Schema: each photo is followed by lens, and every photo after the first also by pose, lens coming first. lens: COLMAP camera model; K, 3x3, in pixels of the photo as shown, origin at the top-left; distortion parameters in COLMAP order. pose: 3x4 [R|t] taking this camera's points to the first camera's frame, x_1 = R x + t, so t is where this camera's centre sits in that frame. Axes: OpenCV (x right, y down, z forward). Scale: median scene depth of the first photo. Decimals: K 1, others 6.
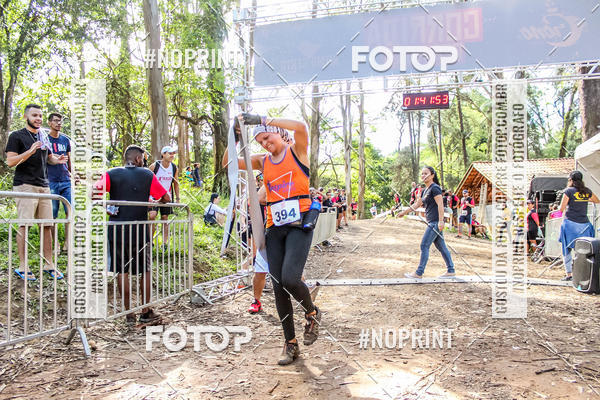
lens RADIAL K [[611.1, 0, 289.4], [0, 611.1, 184.2], [0, 0, 1]] dist [-0.155018, 0.232015]
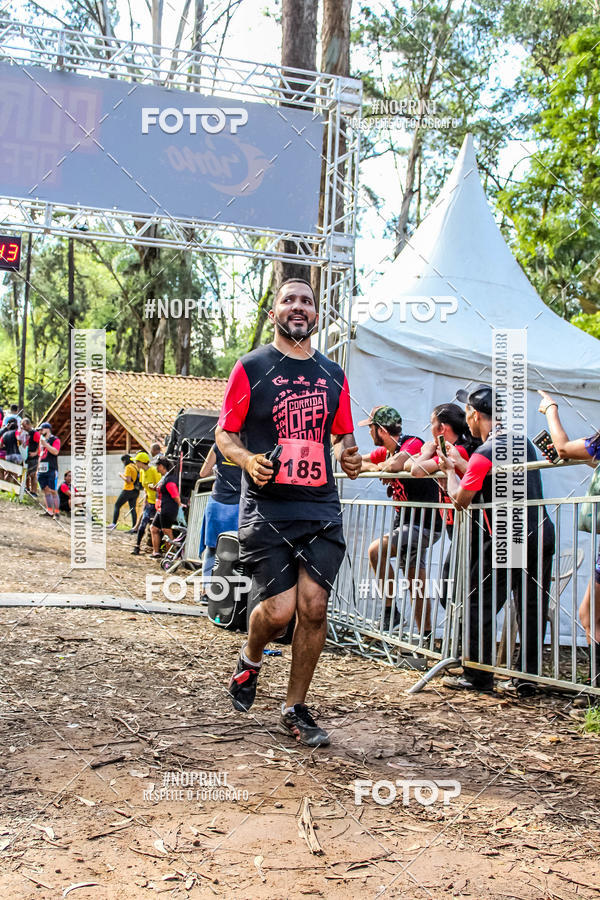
lens RADIAL K [[1073.8, 0, 297.0], [0, 1073.8, 450.7], [0, 0, 1]] dist [-0.091355, 0.179977]
pose [[0.838630, 0.085397, 0.537965, -0.021650], [-0.092300, 0.995631, -0.014162, 0.027438], [-0.536824, -0.037778, 0.842848, 0.134389]]
